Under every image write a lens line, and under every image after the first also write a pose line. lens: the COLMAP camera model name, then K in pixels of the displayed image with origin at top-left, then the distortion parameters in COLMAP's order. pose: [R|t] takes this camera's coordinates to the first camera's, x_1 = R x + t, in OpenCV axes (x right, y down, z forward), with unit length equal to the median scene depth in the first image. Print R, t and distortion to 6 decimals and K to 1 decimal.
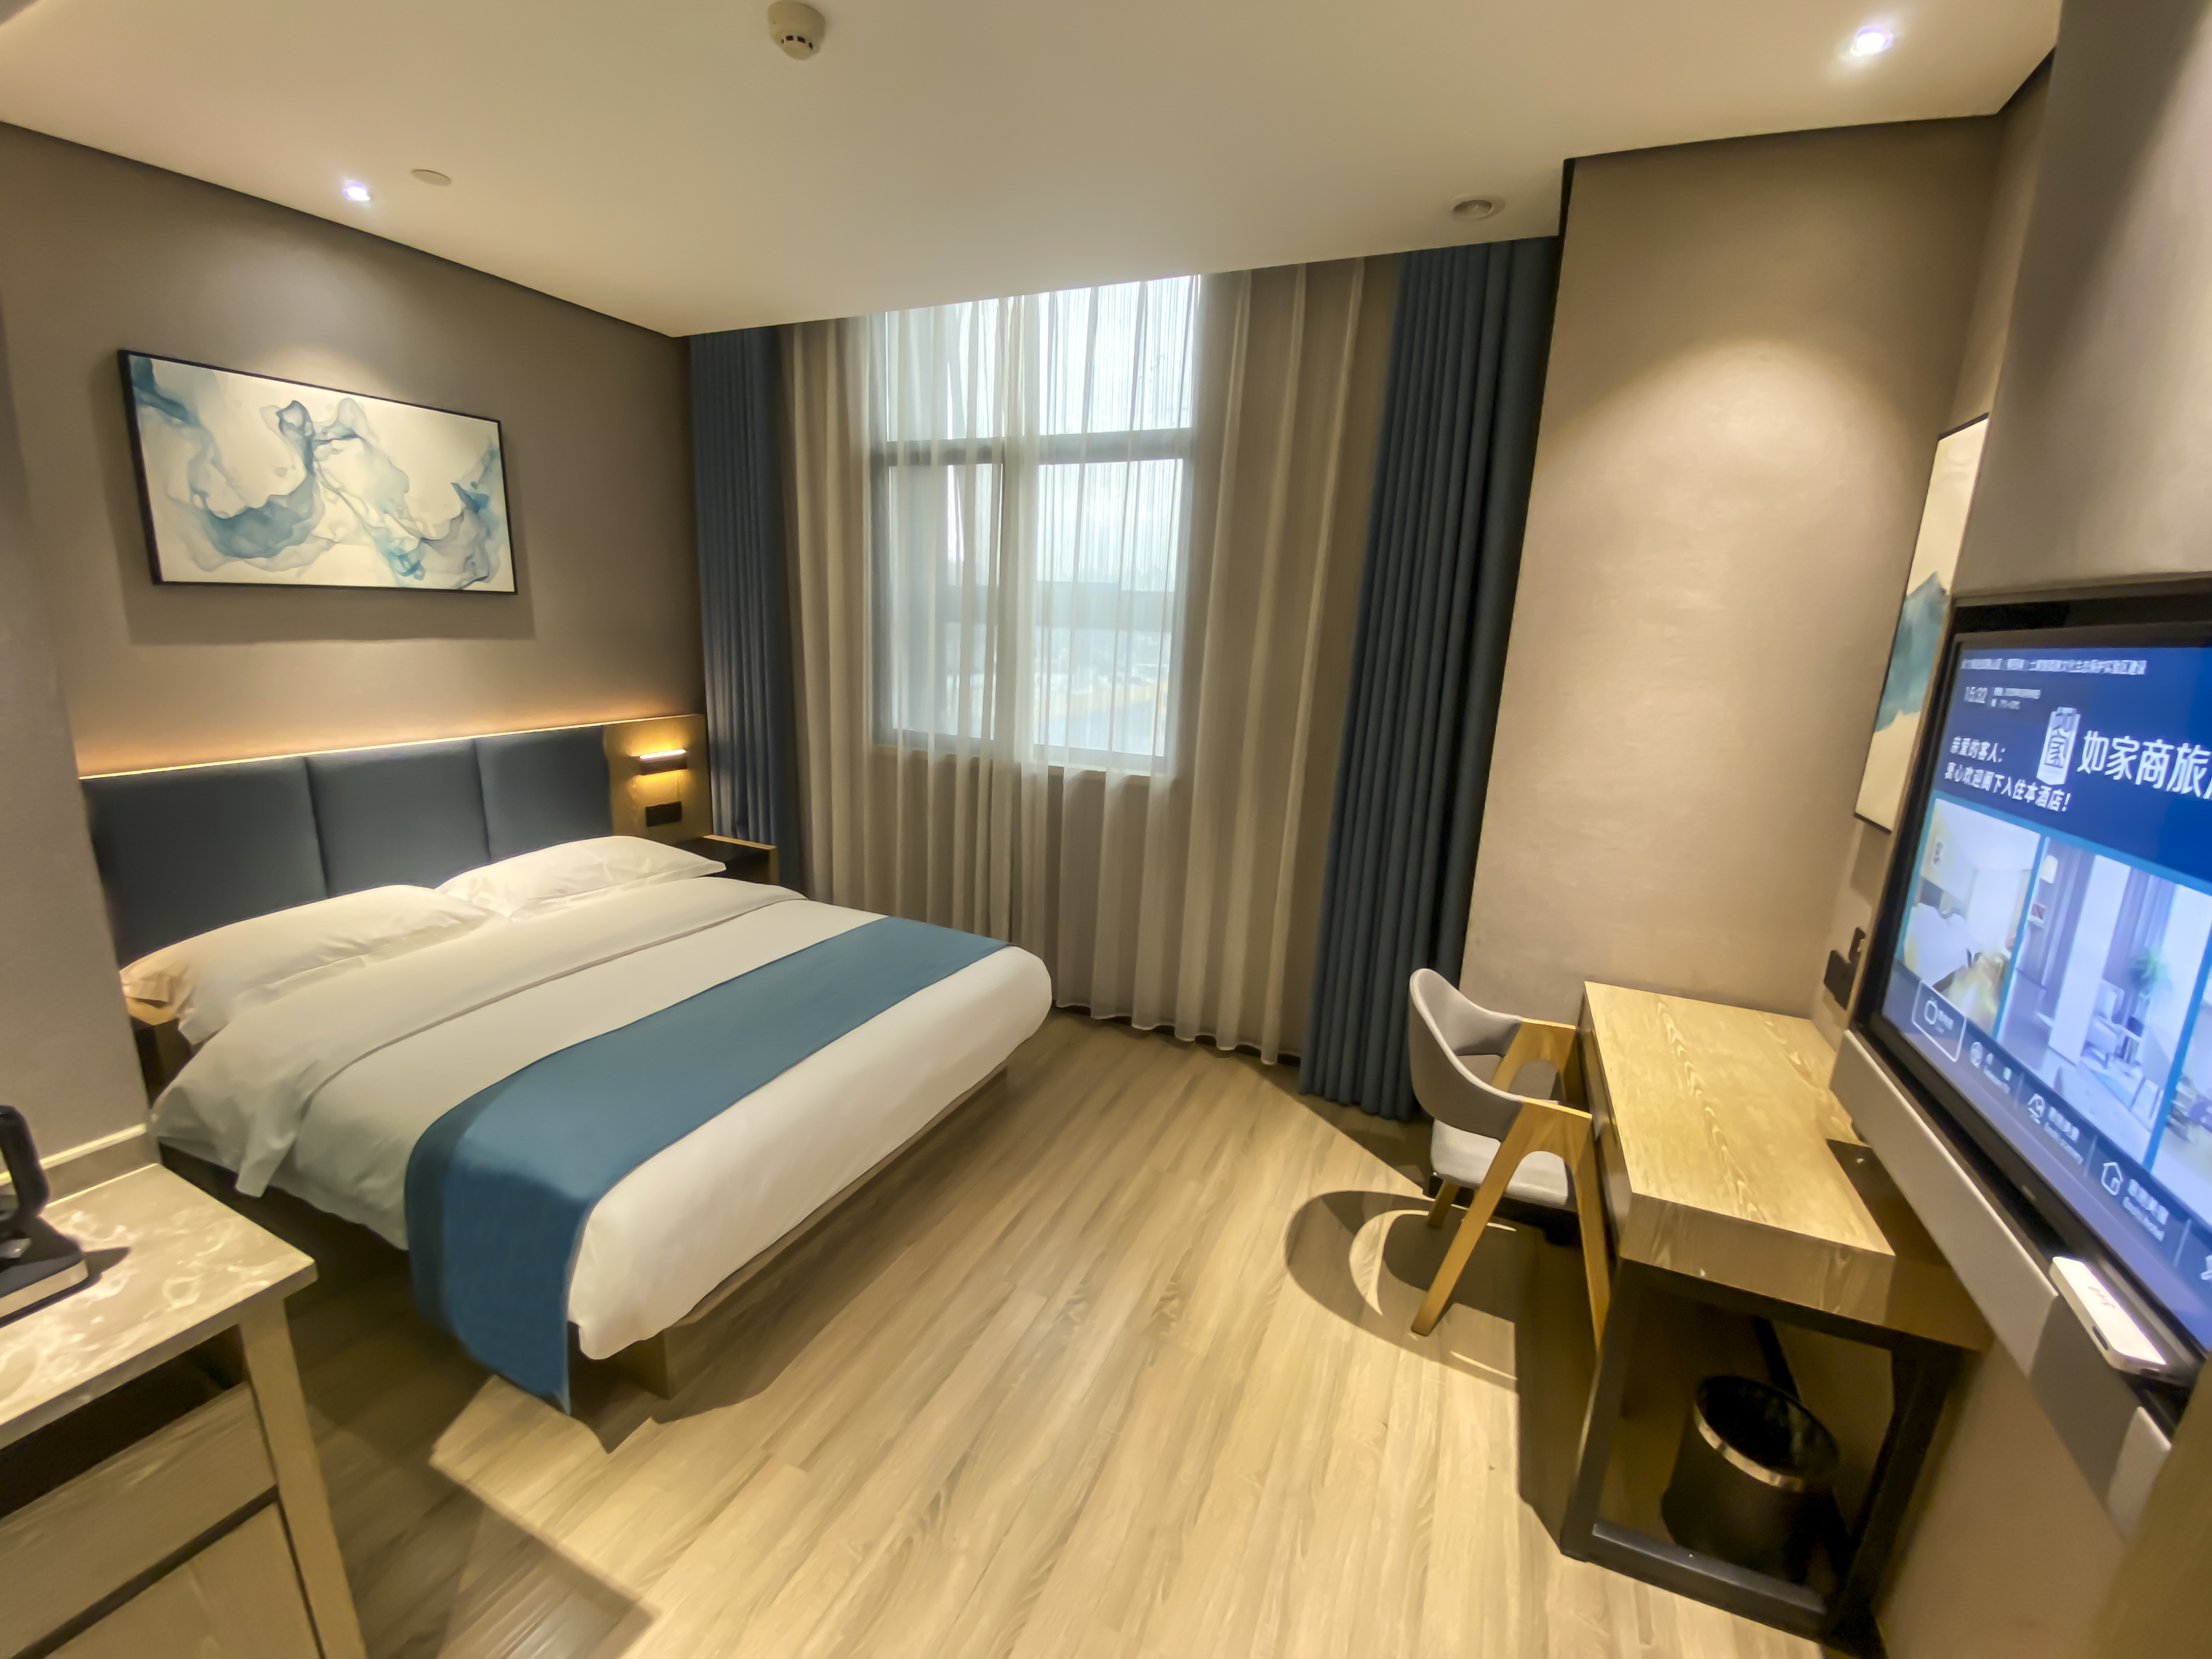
lens RADIAL K [[887.9, 0, 1106.0], [0, 887.9, 829.5], [0, 0, 1]] dist [0.016472, -0.021025]
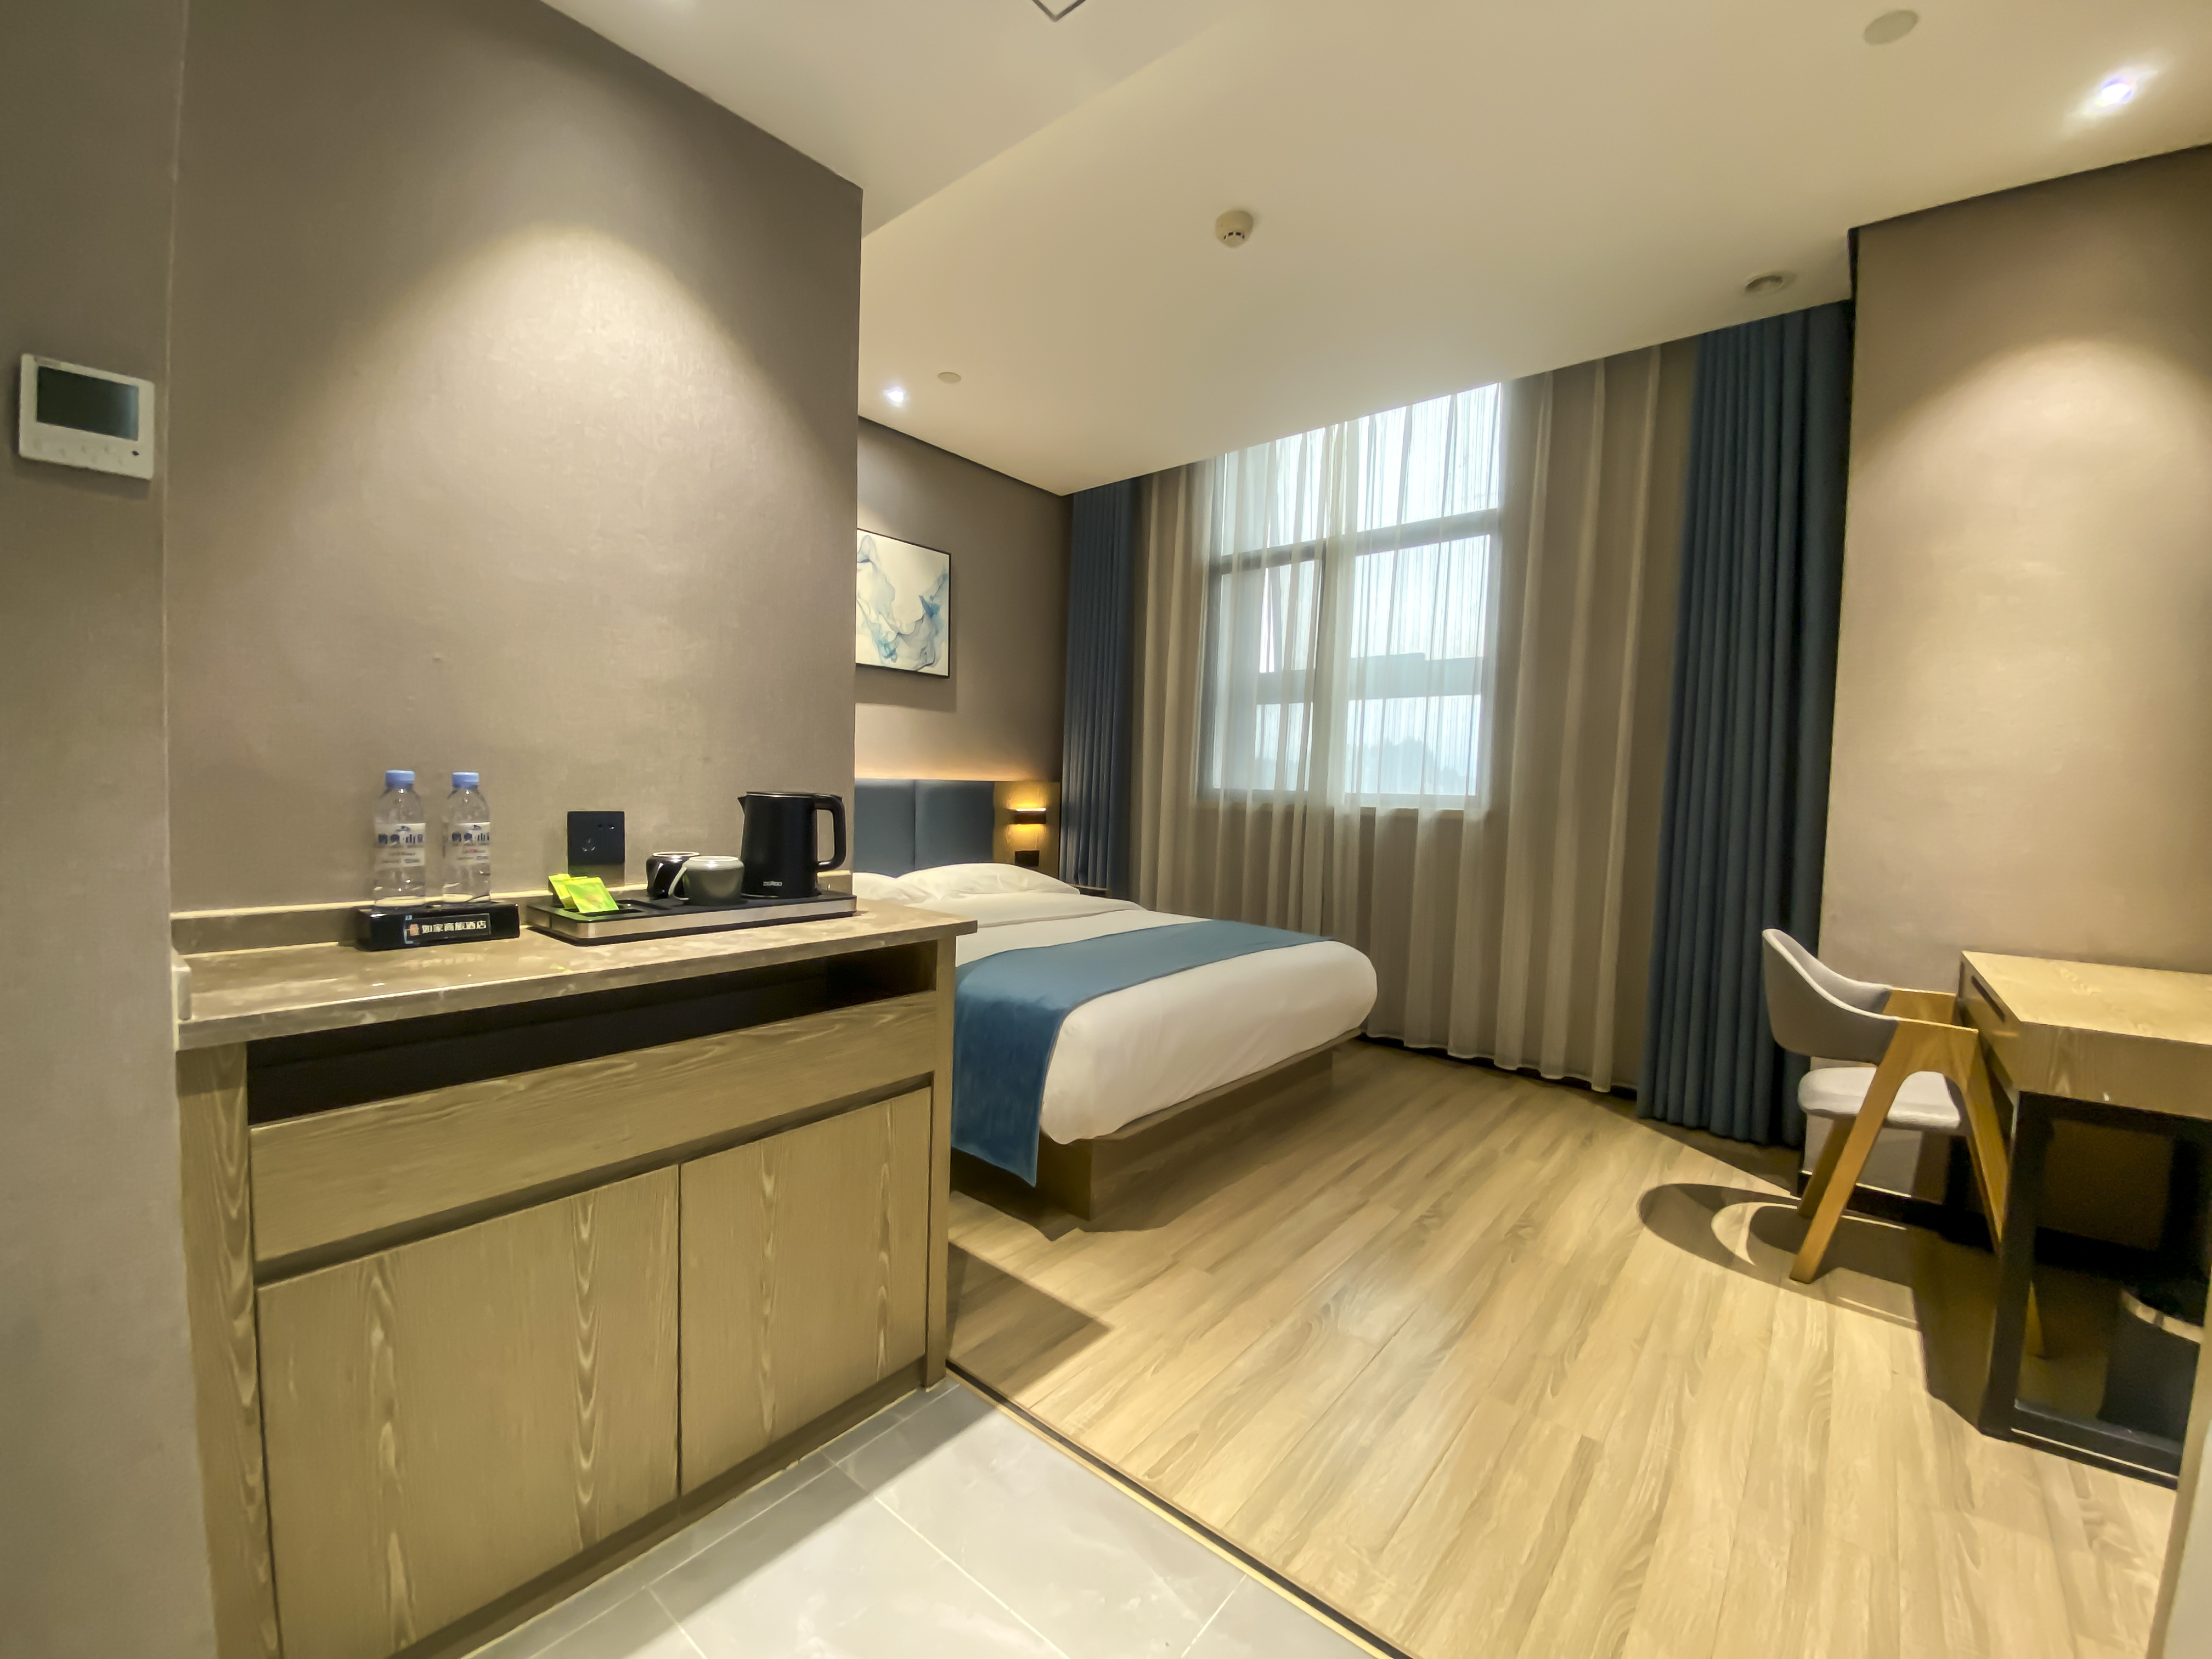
lens RADIAL K [[887.9, 0, 1106.0], [0, 887.9, 829.5], [0, 0, 1]] dist [0.016472, -0.021025]
pose [[0.962008, -0.002318, -0.273011, -0.094694], [-0.049360, 0.982009, -0.182269, 0.236453], [0.268521, 0.188820, 0.944586, -0.181442]]
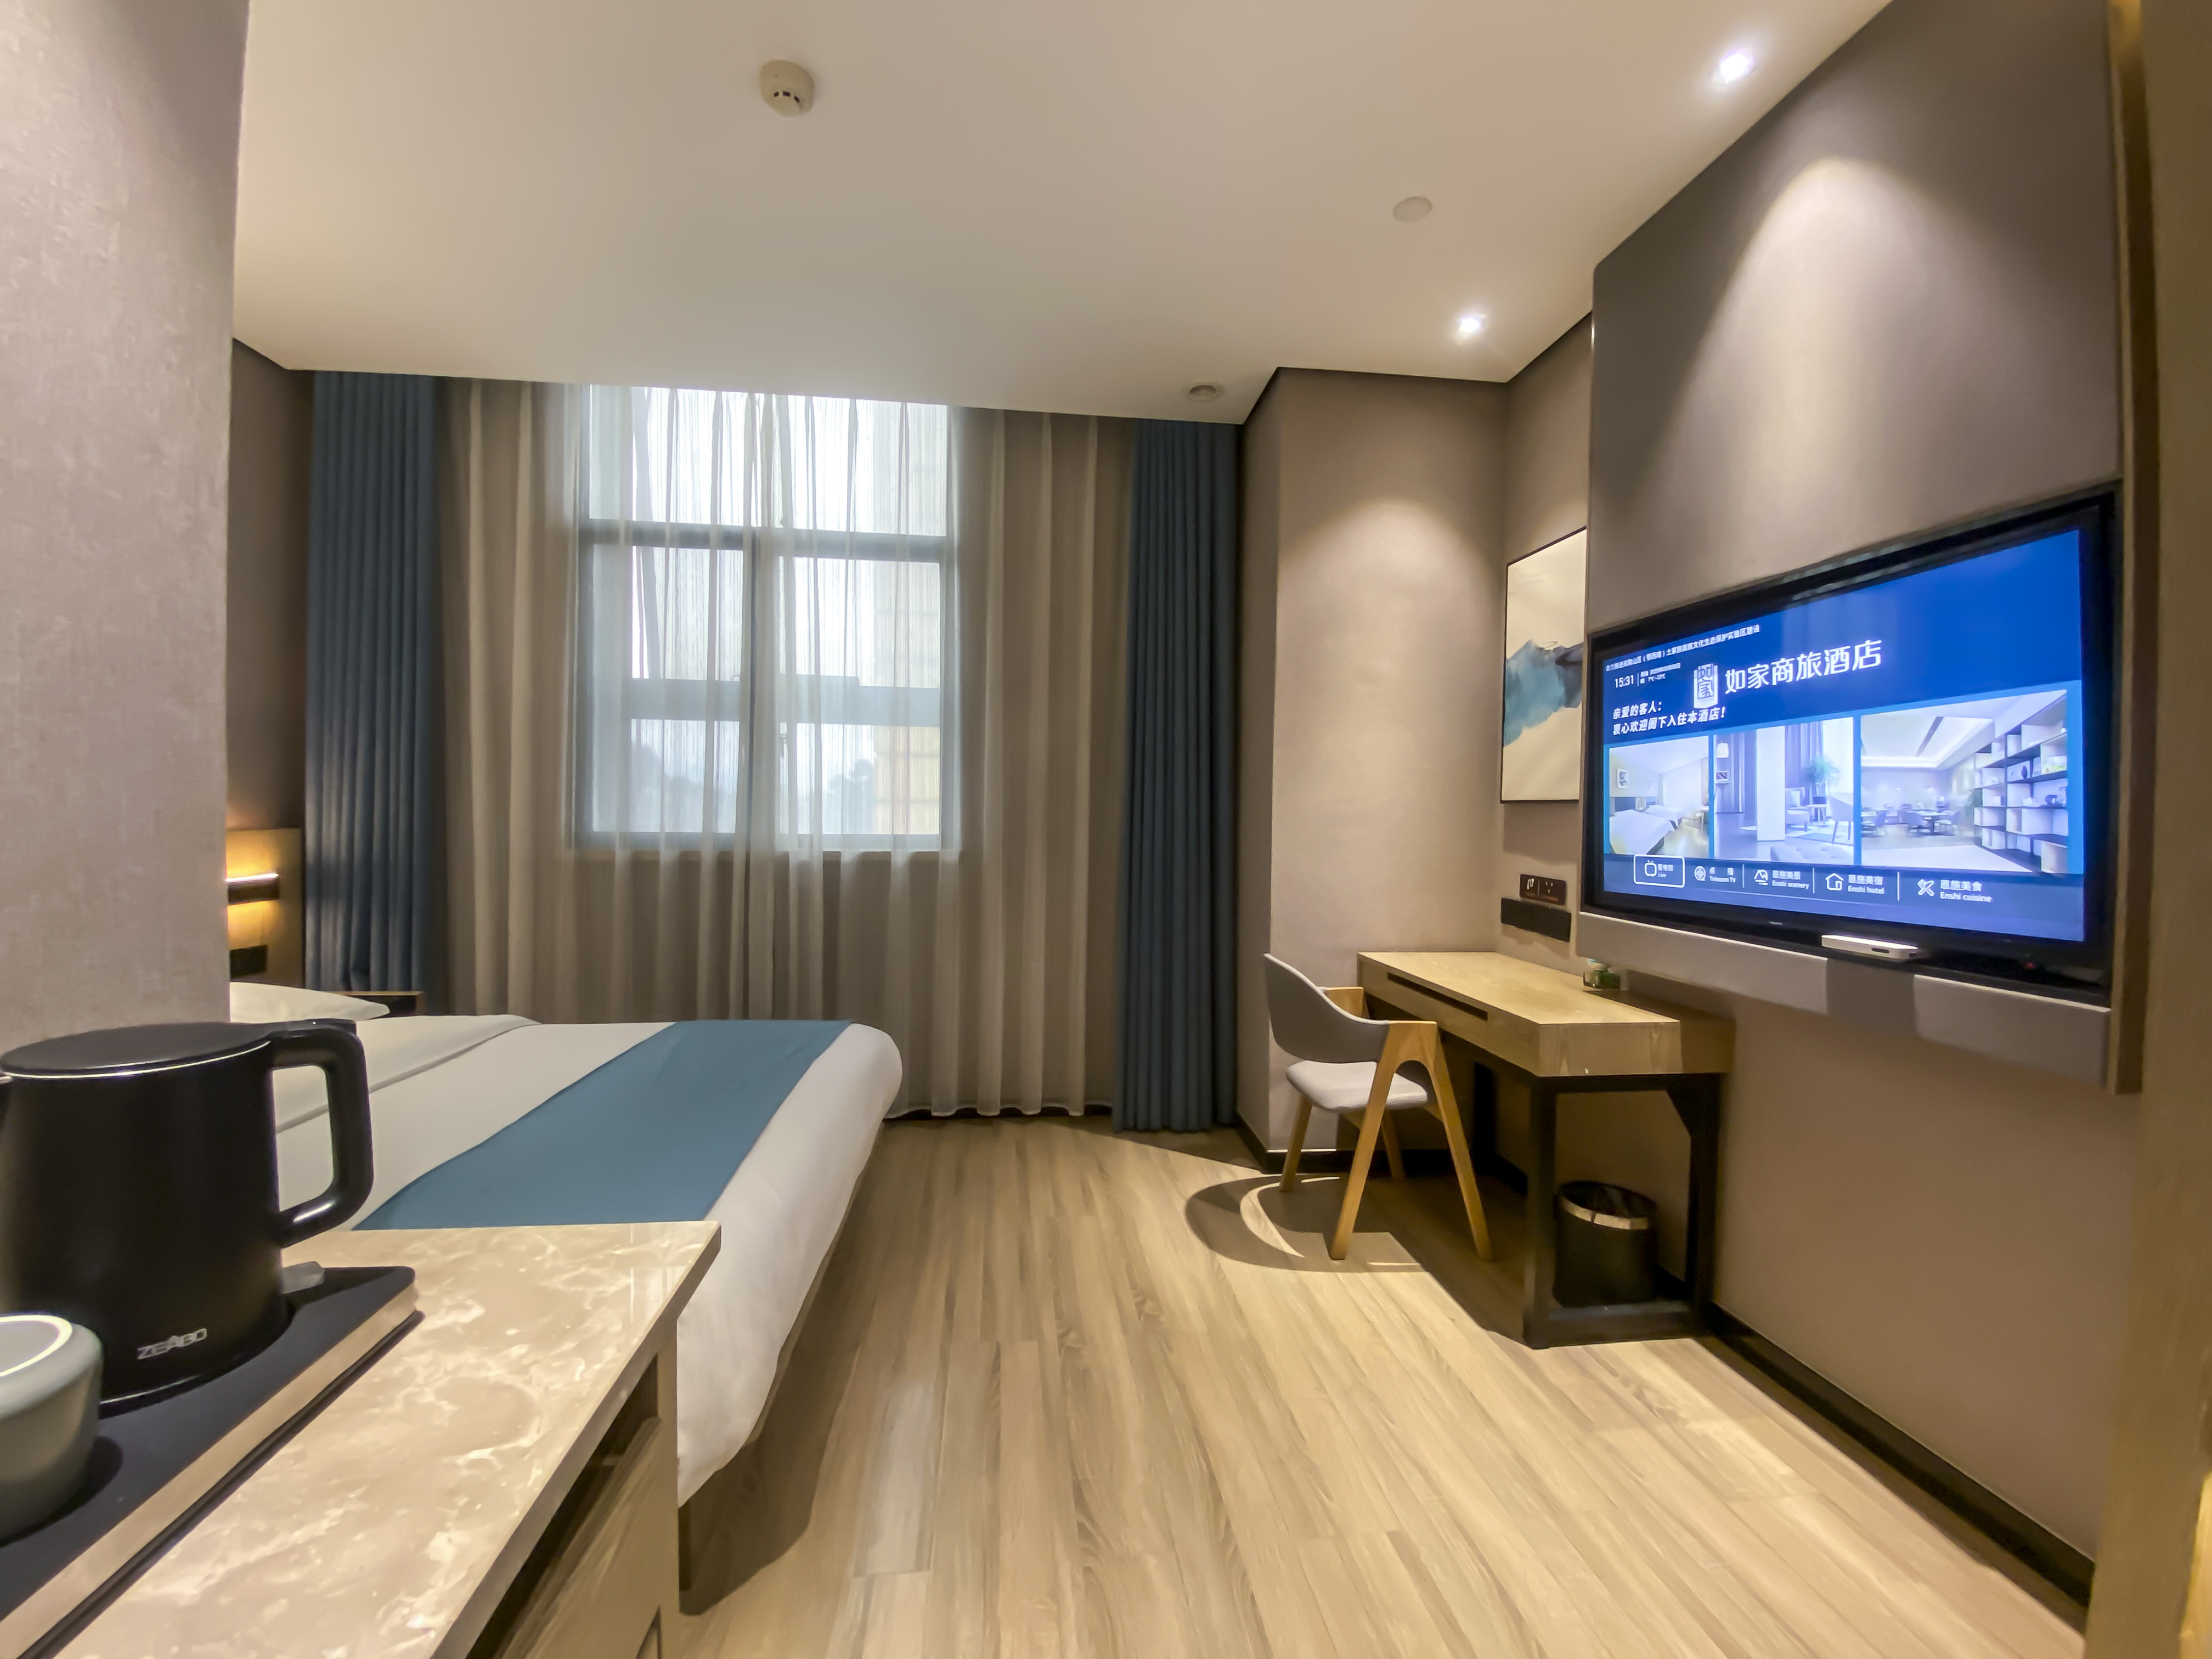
lens RADIAL K [[883.6, 0, 1106.0], [0, 883.6, 829.5], [0, 0, 1]] dist [0.017540, -0.024048]
pose [[0.861590, -0.043845, 0.505708, -0.377951], [0.138278, 0.978857, -0.150722, 0.123514], [-0.488407, 0.199789, 0.849437, 0.048945]]
